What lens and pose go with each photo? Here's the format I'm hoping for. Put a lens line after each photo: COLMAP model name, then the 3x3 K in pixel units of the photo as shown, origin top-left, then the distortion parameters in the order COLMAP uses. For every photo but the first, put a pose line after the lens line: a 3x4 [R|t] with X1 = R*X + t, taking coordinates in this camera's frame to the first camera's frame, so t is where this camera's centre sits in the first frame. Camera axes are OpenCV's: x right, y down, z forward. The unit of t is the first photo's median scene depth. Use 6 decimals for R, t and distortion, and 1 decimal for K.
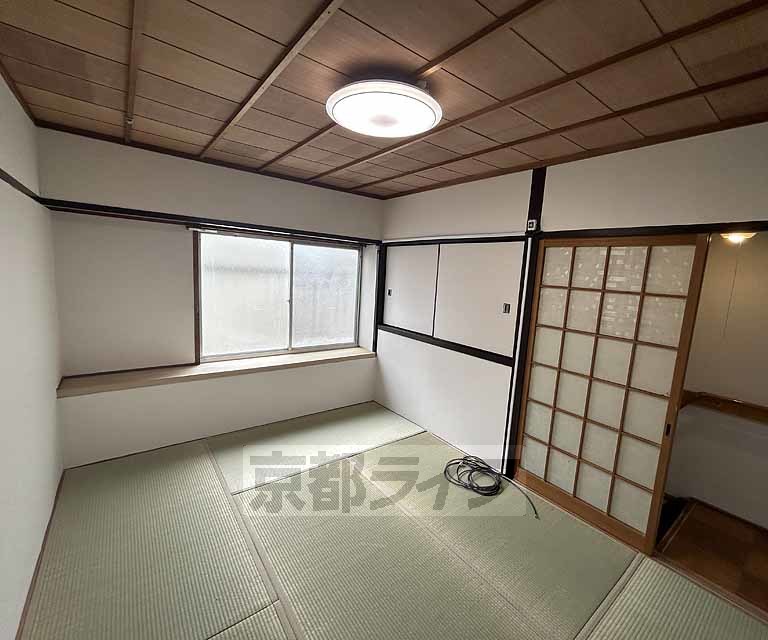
lens RADIAL K [[355.7, 0, 384.0], [0, 355.7, 320.0], [0, 0, 1]] dist [0.000586, 0.000572]
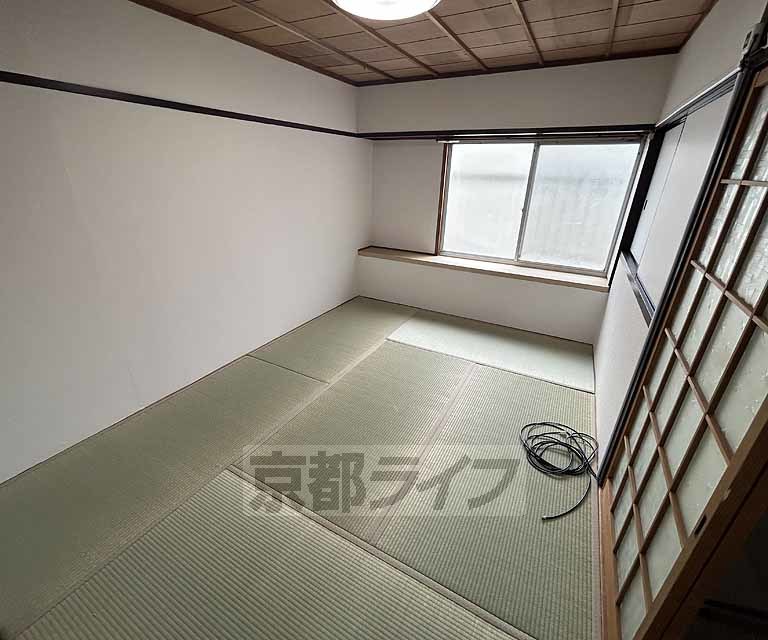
lens RADIAL K [[343.9, 0, 384.0], [0, 343.9, 320.0], [0, 0, 1]] dist [-0.009820, 0.000296]
pose [[0.386173, 0.314607, -0.867118, 0.547064], [-0.131424, 0.949215, 0.285864, 0.014924], [0.913016, 0.003567, 0.407908, 0.304038]]
